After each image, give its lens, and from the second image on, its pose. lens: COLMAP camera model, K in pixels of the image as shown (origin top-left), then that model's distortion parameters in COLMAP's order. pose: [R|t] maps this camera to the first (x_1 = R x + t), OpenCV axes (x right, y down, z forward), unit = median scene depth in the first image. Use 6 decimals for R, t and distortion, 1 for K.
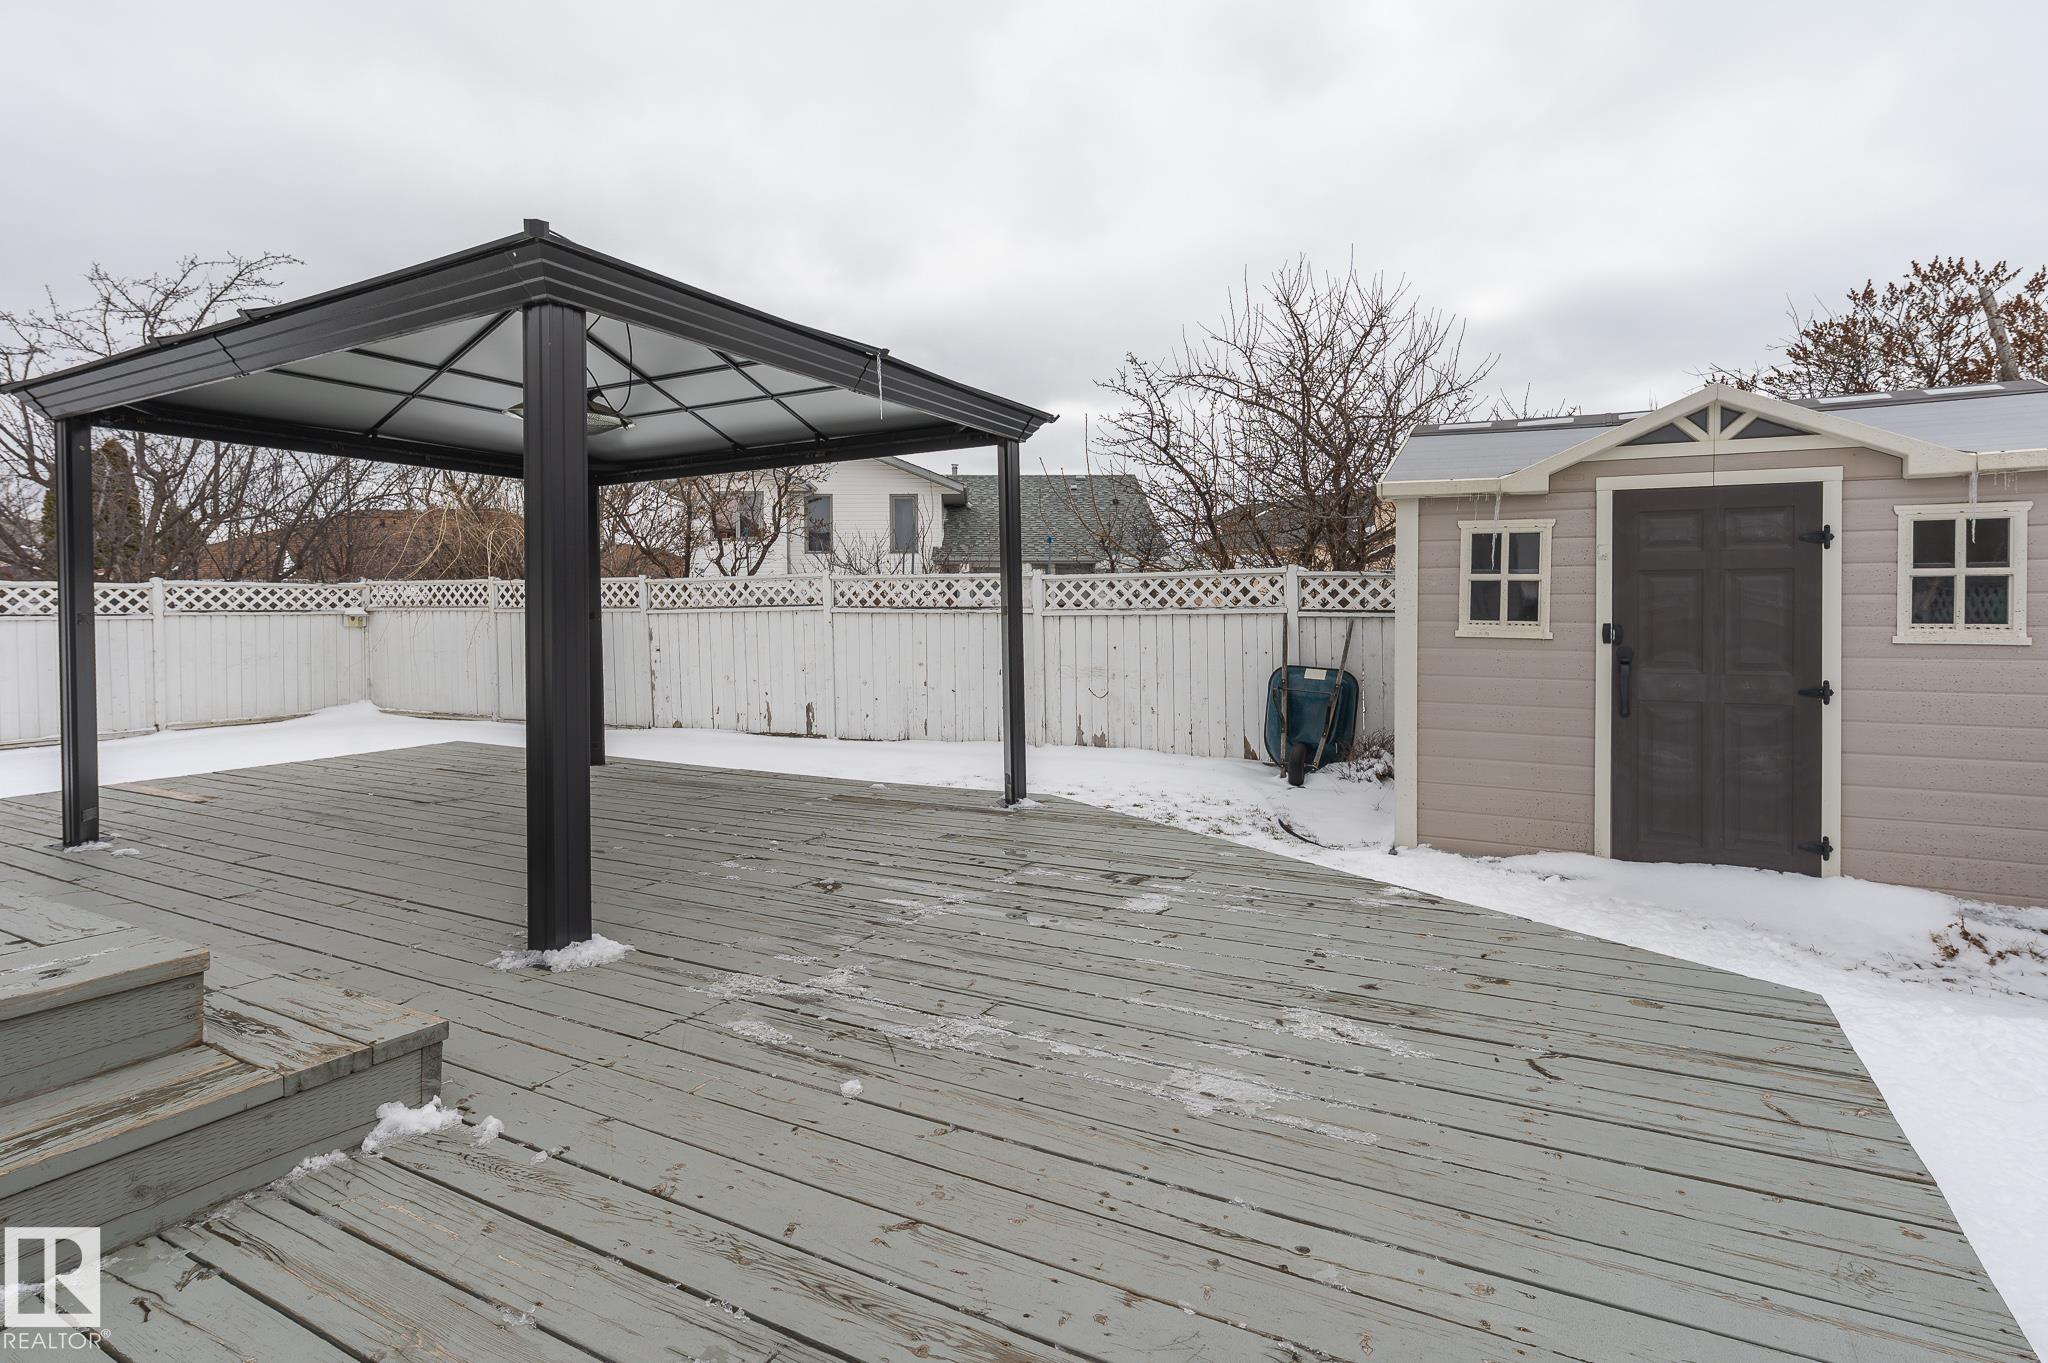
lens RADIAL K [[1010.9, 0, 944.8], [0, 1010.9, 624.3], [0, 0, 1]] dist [0.001794, 0.000279]
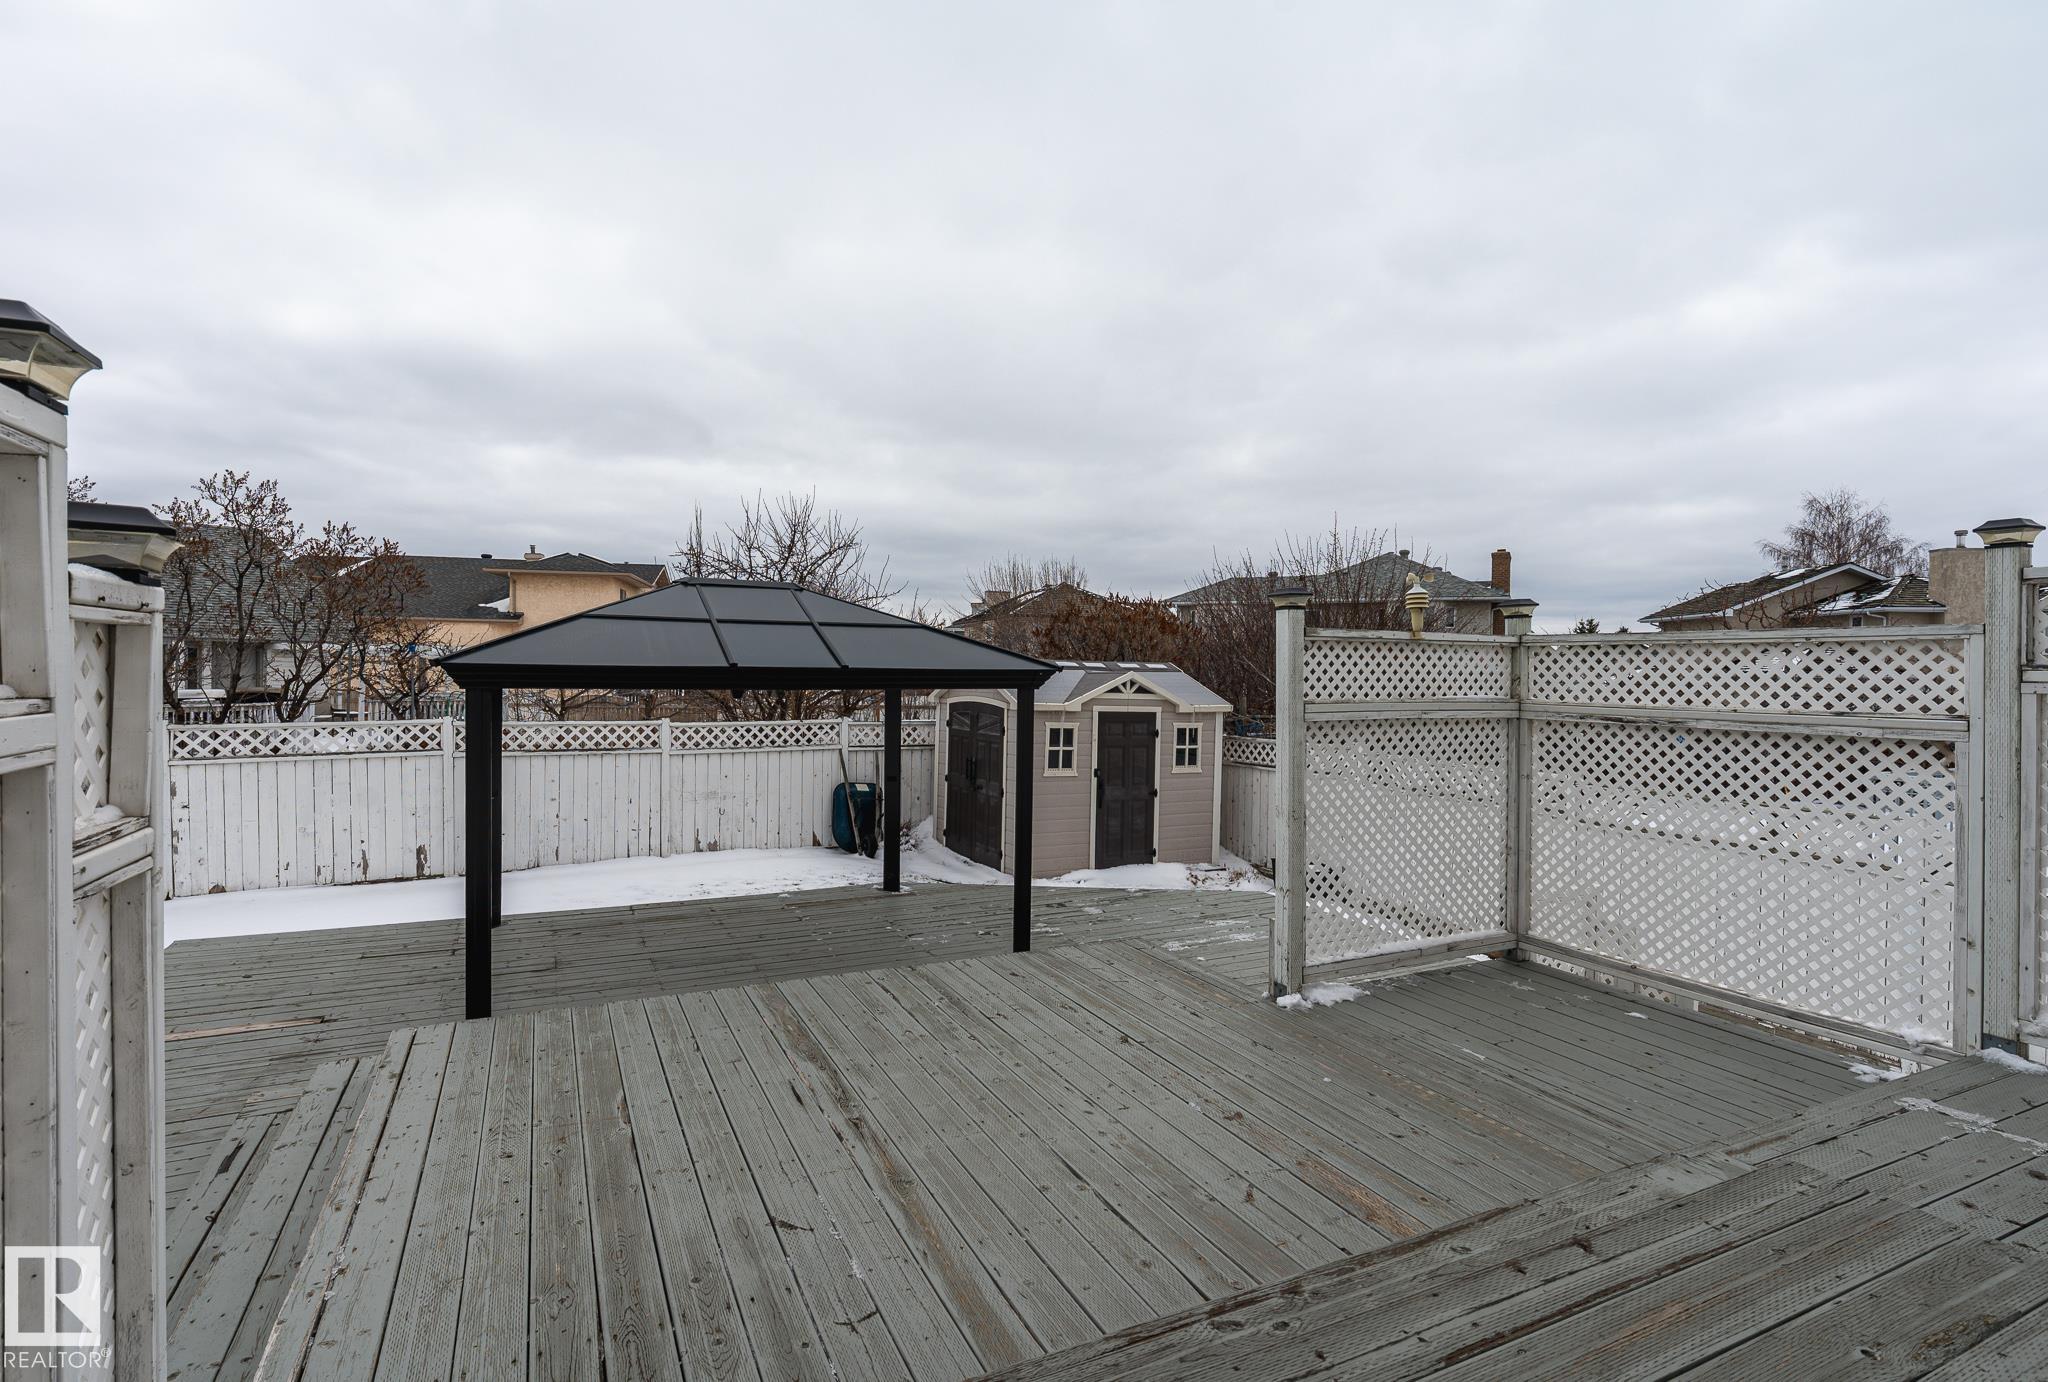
lens RADIAL K [[1010.9, 0, 1018.2], [0, 1010.9, 697.5], [0, 0, 1]] dist [0.001794, 0.000279]
pose [[0.561908, -0.003791, 0.827191, -0.795323], [-0.007987, 0.999918, 0.010008, -0.108068], [-0.827161, -0.012230, 0.561832, -0.090751]]
